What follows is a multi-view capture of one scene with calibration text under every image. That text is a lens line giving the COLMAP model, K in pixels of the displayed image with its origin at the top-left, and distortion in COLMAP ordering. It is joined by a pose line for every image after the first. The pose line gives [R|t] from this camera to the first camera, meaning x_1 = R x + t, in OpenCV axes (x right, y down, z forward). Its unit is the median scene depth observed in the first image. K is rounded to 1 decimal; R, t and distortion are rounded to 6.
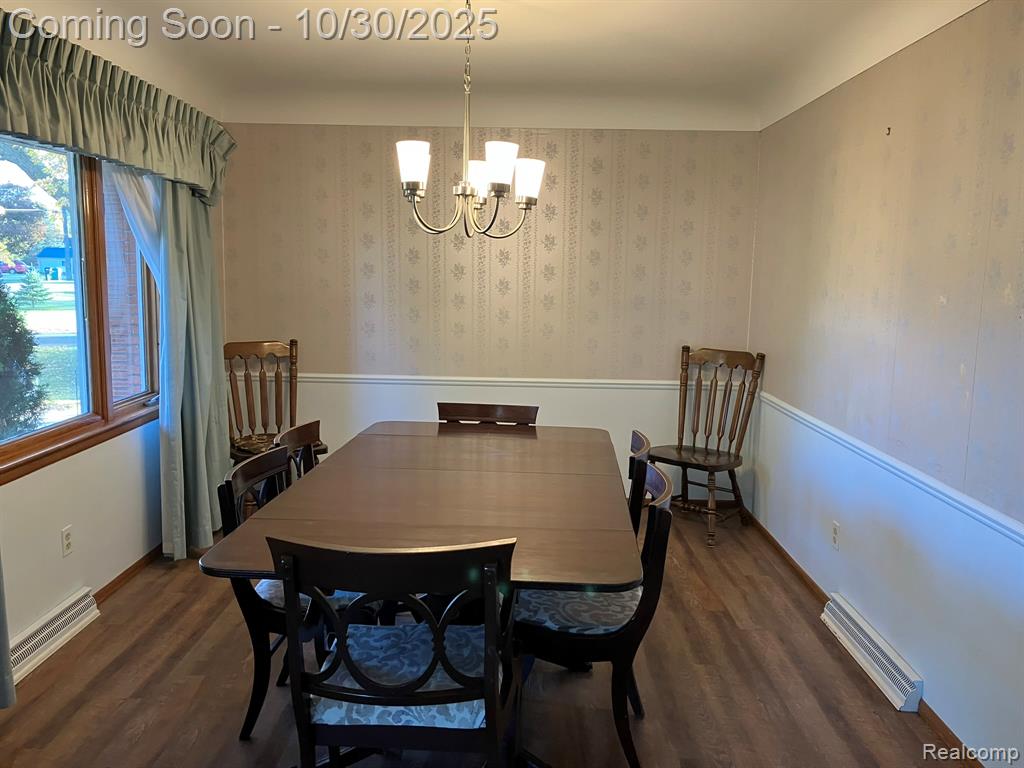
lens RADIAL K [[841.4, 0, 499.2], [0, 841.4, 380.2], [0, 0, 1]] dist [0.050156, -0.066692]
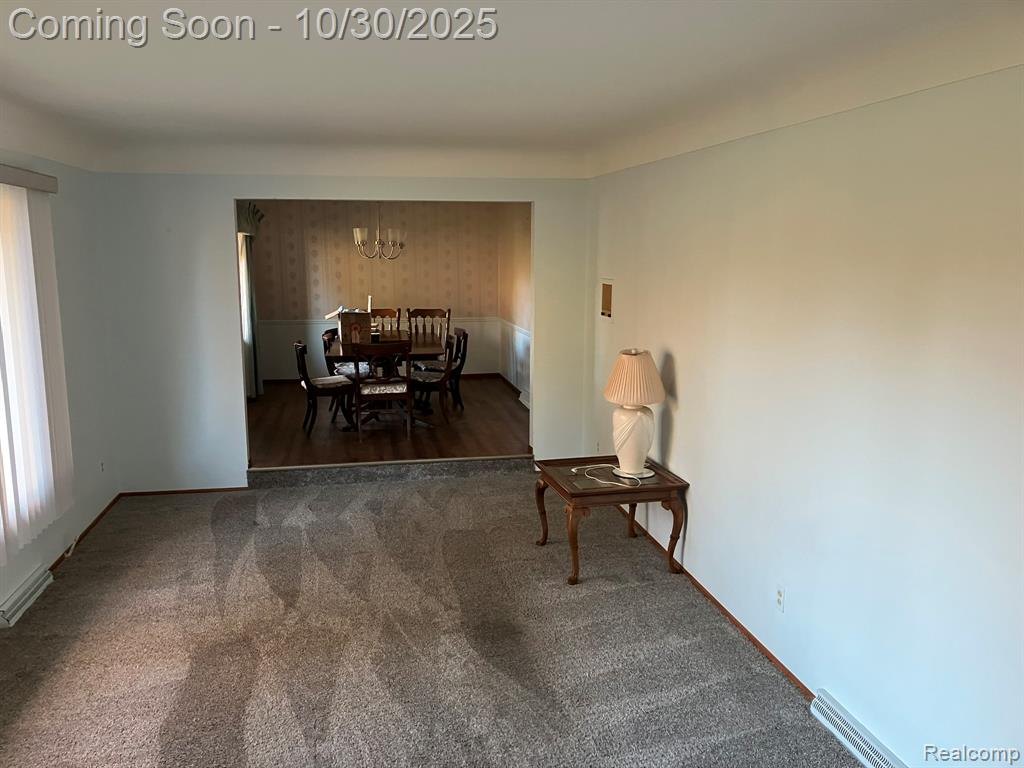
lens RADIAL K [[824.1, 0, 526.0], [0, 824.1, 388.6], [0, 0, 1]] dist [-0.006144, -0.006528]
pose [[0.971404, -0.056039, 0.230727, -0.347208], [0.047088, 0.997916, 0.044128, 0.247239], [-0.232719, -0.032001, 0.972017, -2.750734]]
